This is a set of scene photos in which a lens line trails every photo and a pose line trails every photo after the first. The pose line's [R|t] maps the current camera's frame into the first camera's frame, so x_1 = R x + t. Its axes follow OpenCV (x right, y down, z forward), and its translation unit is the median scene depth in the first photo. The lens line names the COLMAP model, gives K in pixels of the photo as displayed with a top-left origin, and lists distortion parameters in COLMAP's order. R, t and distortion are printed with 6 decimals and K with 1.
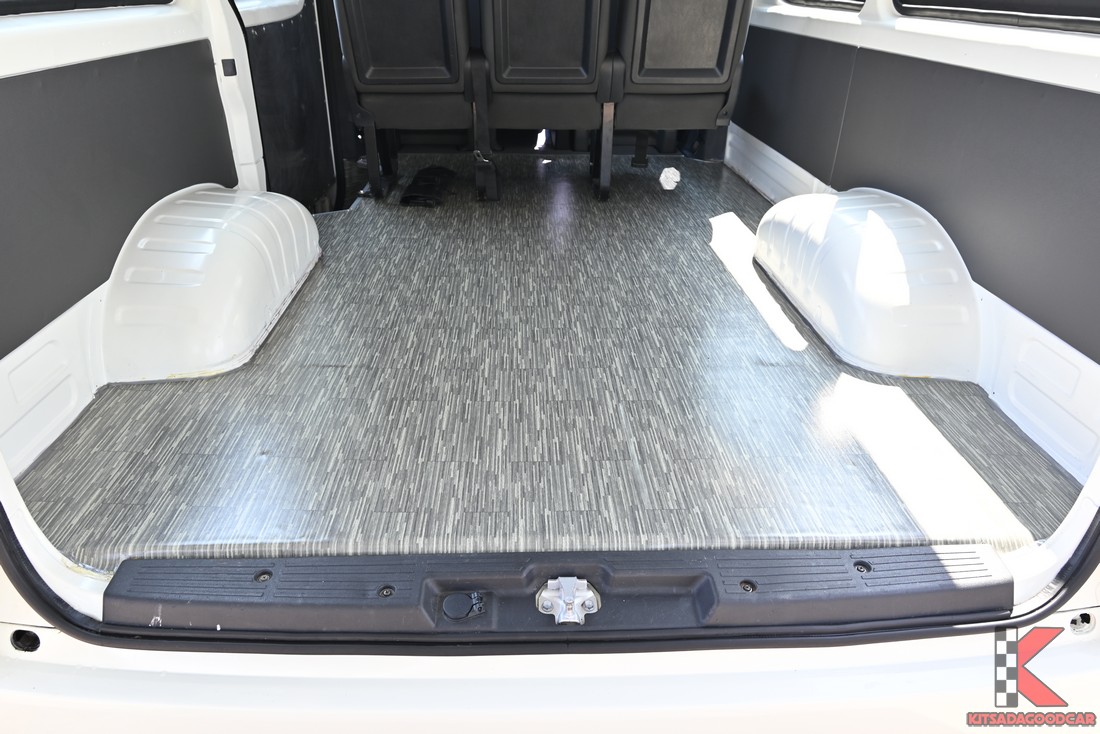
lens RADIAL K [[748.9, 0, 544.2], [0, 748.9, 368.7], [0, 0, 1]] dist [0.001906, -0.002476]
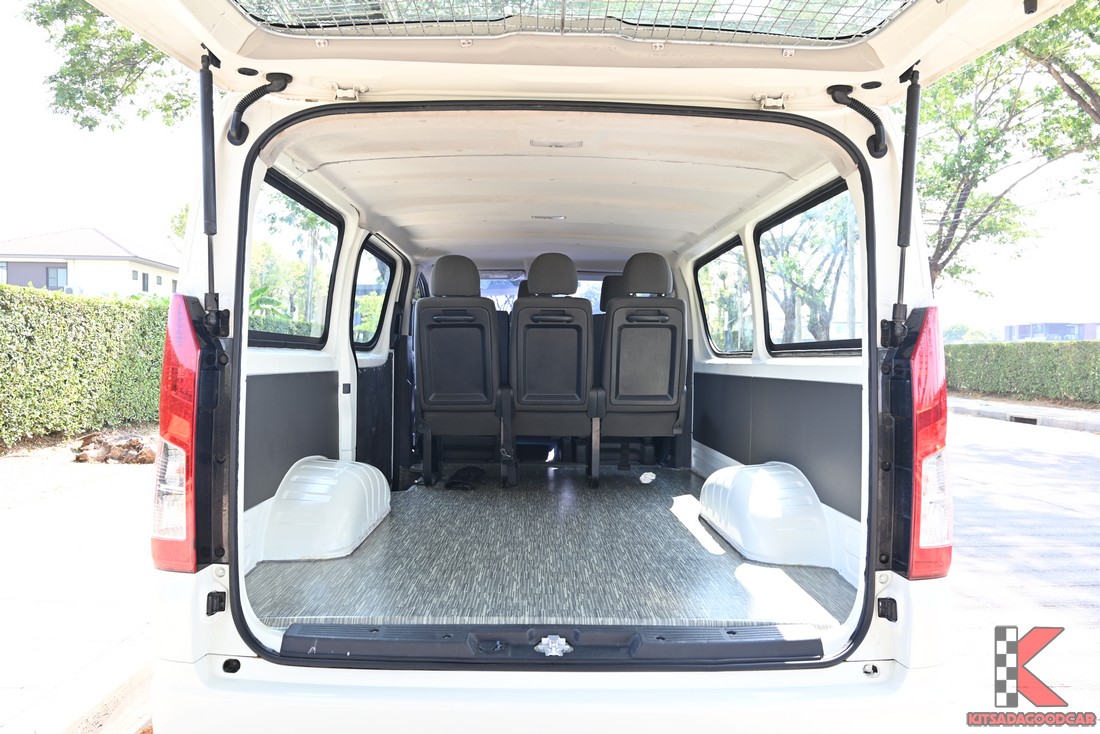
lens RADIAL K [[748.9, 0, 550.9], [0, 748.9, 365.1], [0, 0, 1]] dist [0.001906, -0.002476]
pose [[0.999902, -0.001148, -0.013933, 0.032953], [-0.005350, 0.889331, -0.457233, 0.339038], [0.012916, 0.457262, 0.889238, -0.514695]]
